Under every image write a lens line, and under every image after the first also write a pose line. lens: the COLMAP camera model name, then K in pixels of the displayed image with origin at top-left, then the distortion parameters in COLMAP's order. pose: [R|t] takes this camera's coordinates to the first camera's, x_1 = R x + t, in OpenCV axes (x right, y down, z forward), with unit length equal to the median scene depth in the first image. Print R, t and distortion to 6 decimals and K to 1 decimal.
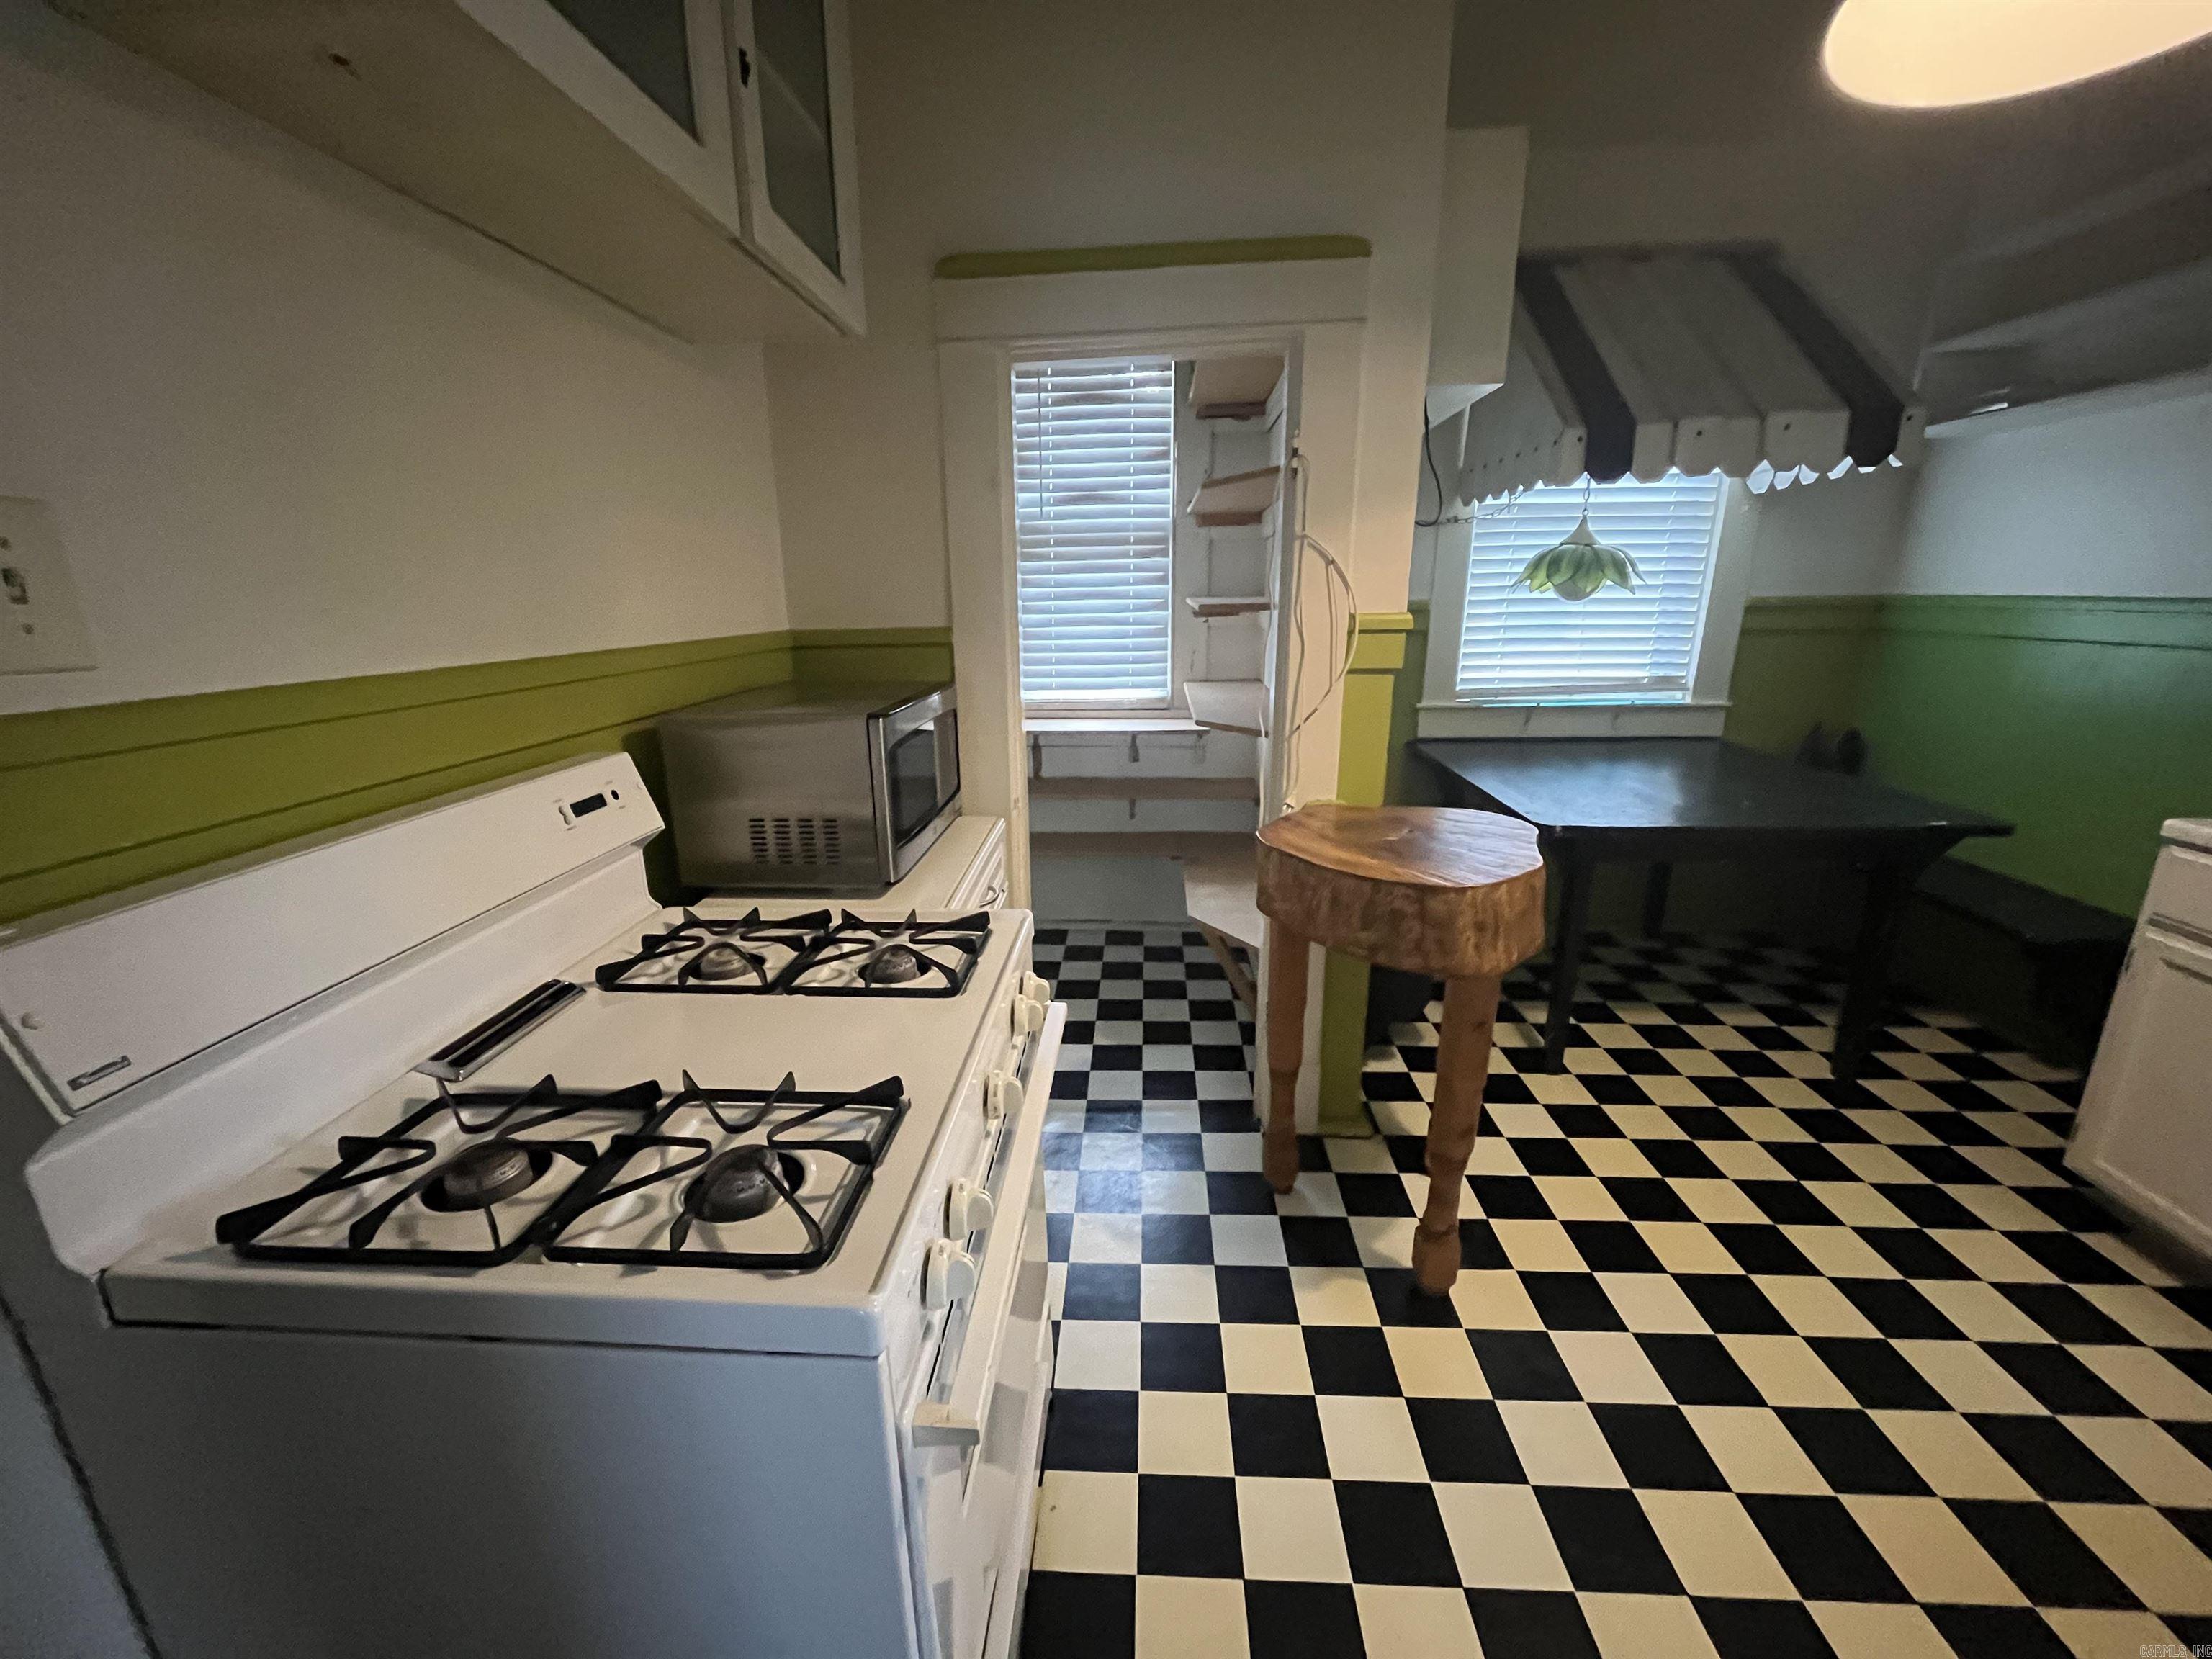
lens RADIAL K [[882.2, 0, 1099.9], [0, 882.2, 839.4], [0, 0, 1]] dist [-0.006936, 0.000048]
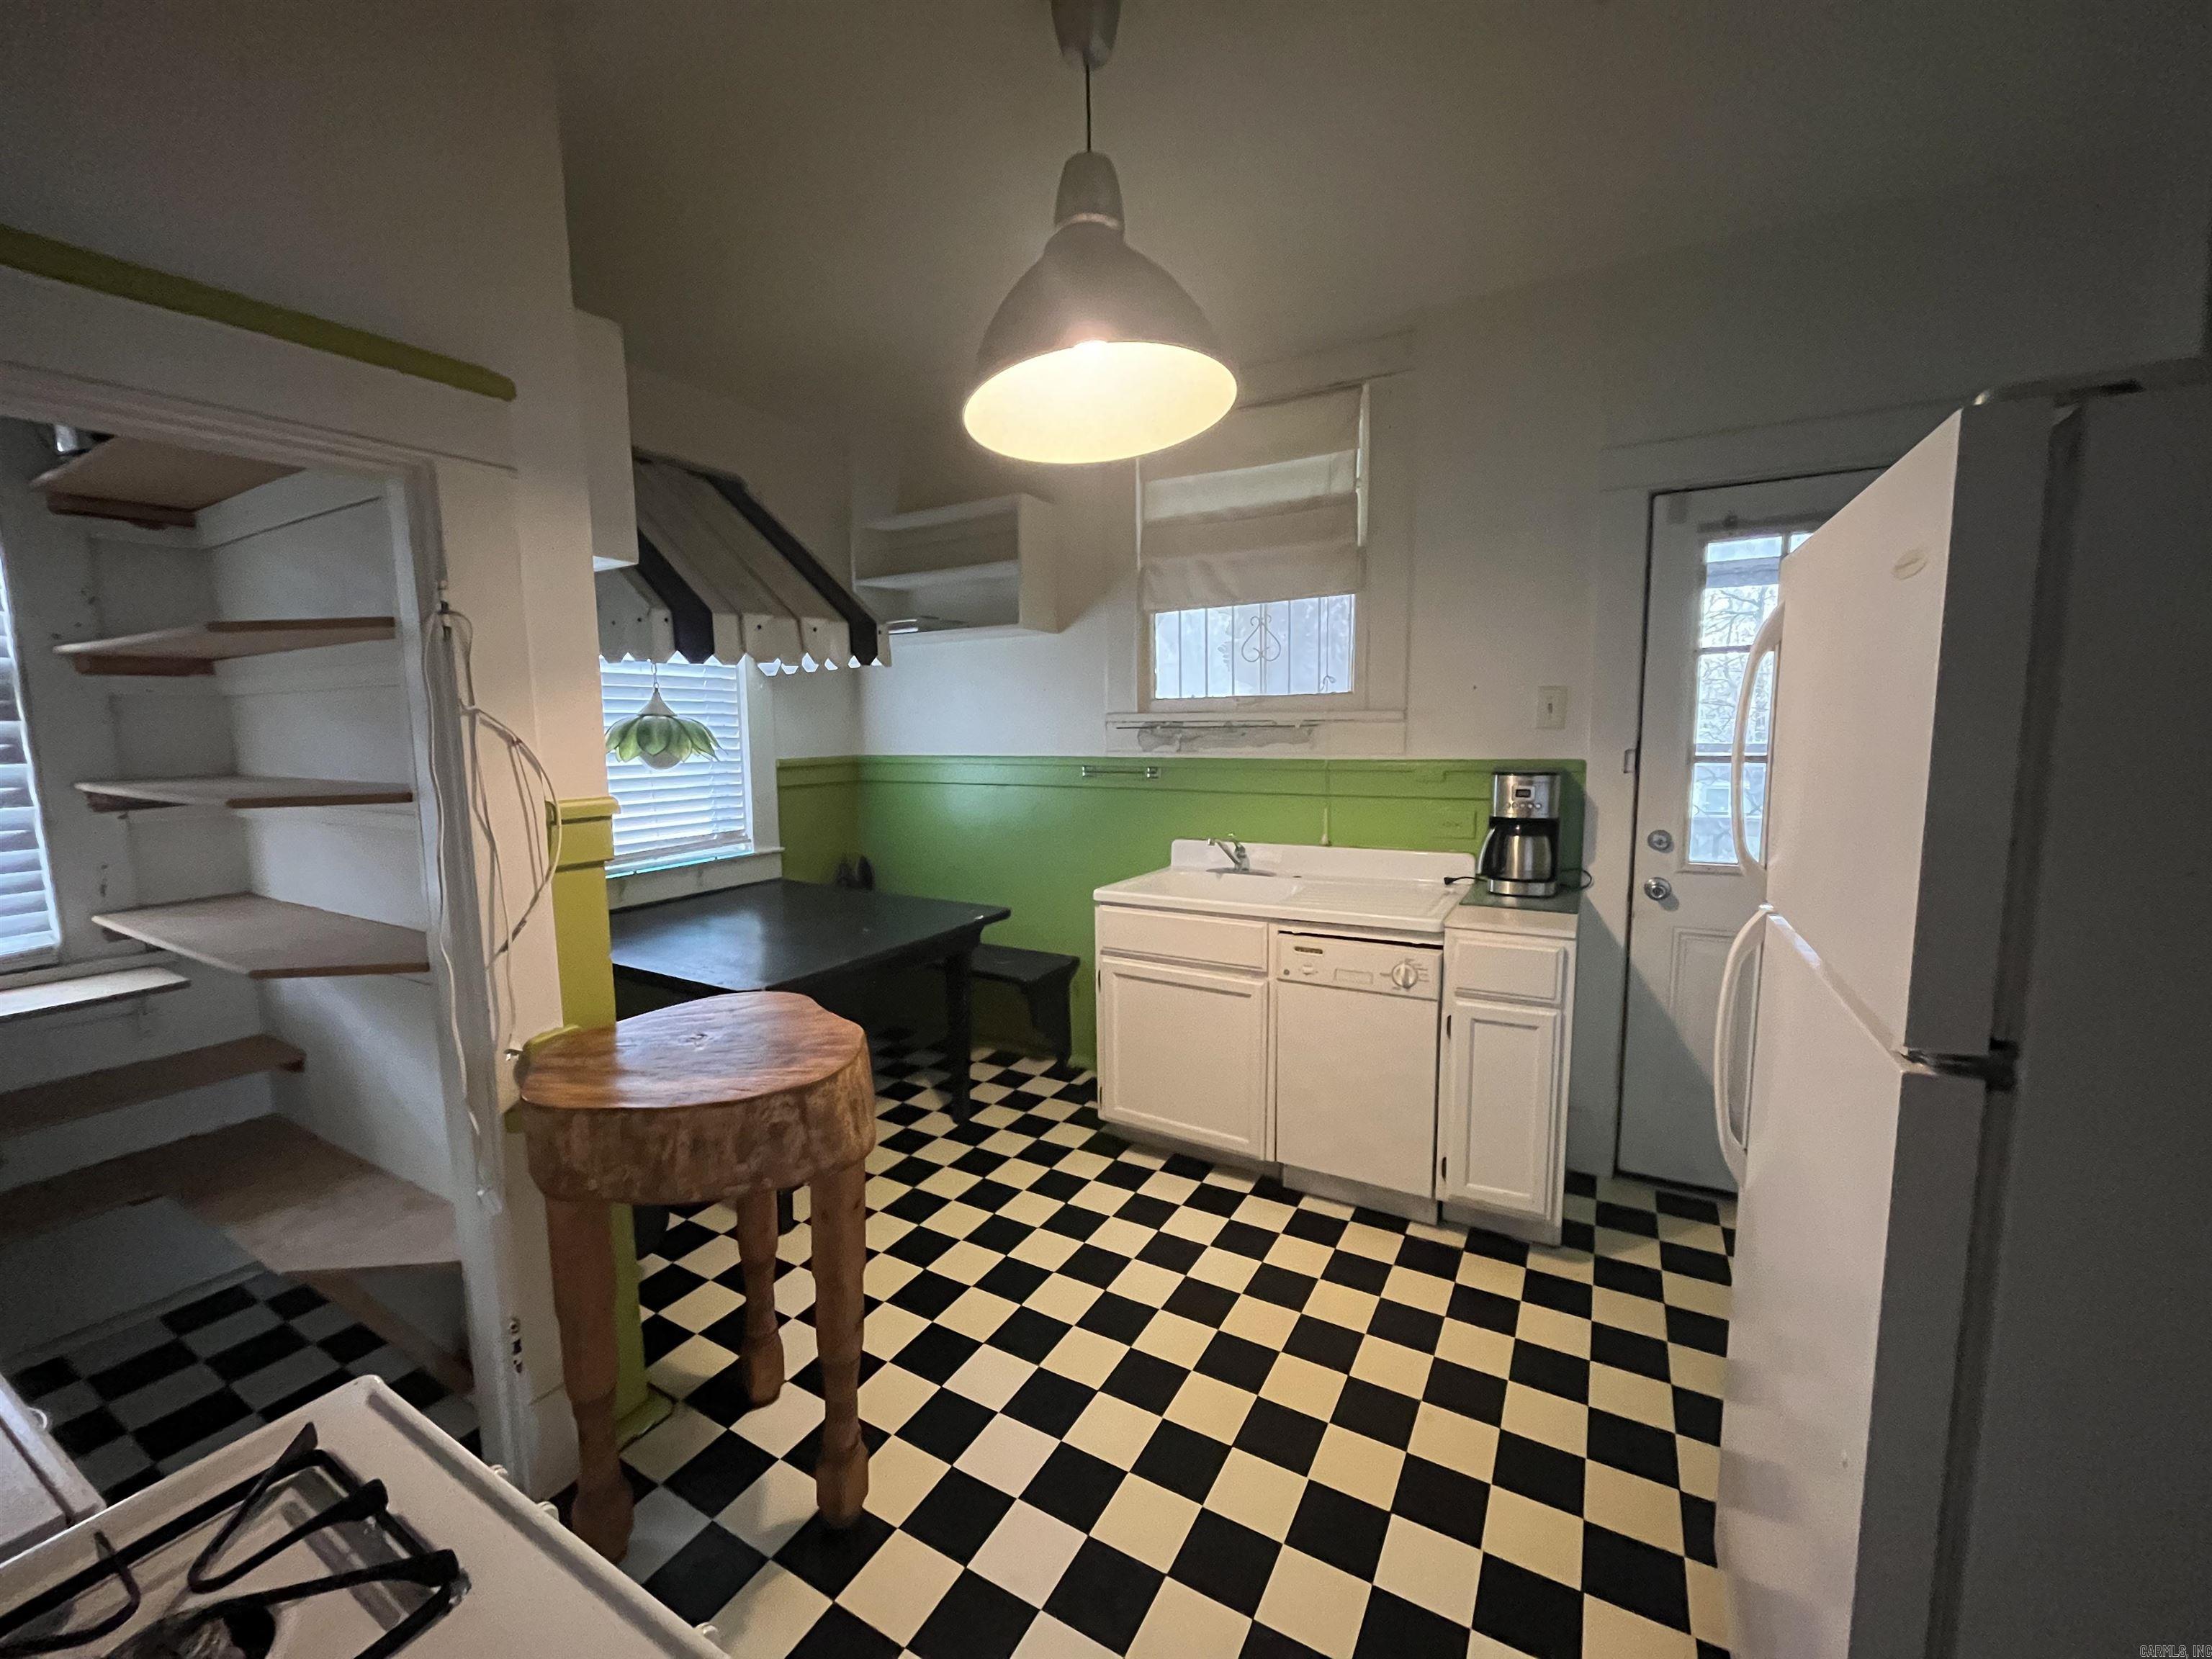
lens RADIAL K [[882.2, 0, 1099.9], [0, 882.2, 839.4], [0, 0, 1]] dist [-0.006936, 0.000048]
pose [[0.448403, -0.103353, 0.887836, -0.170416], [0.249460, 0.968294, -0.013271, -0.064030], [-0.858315, 0.227431, 0.459968, 0.143586]]
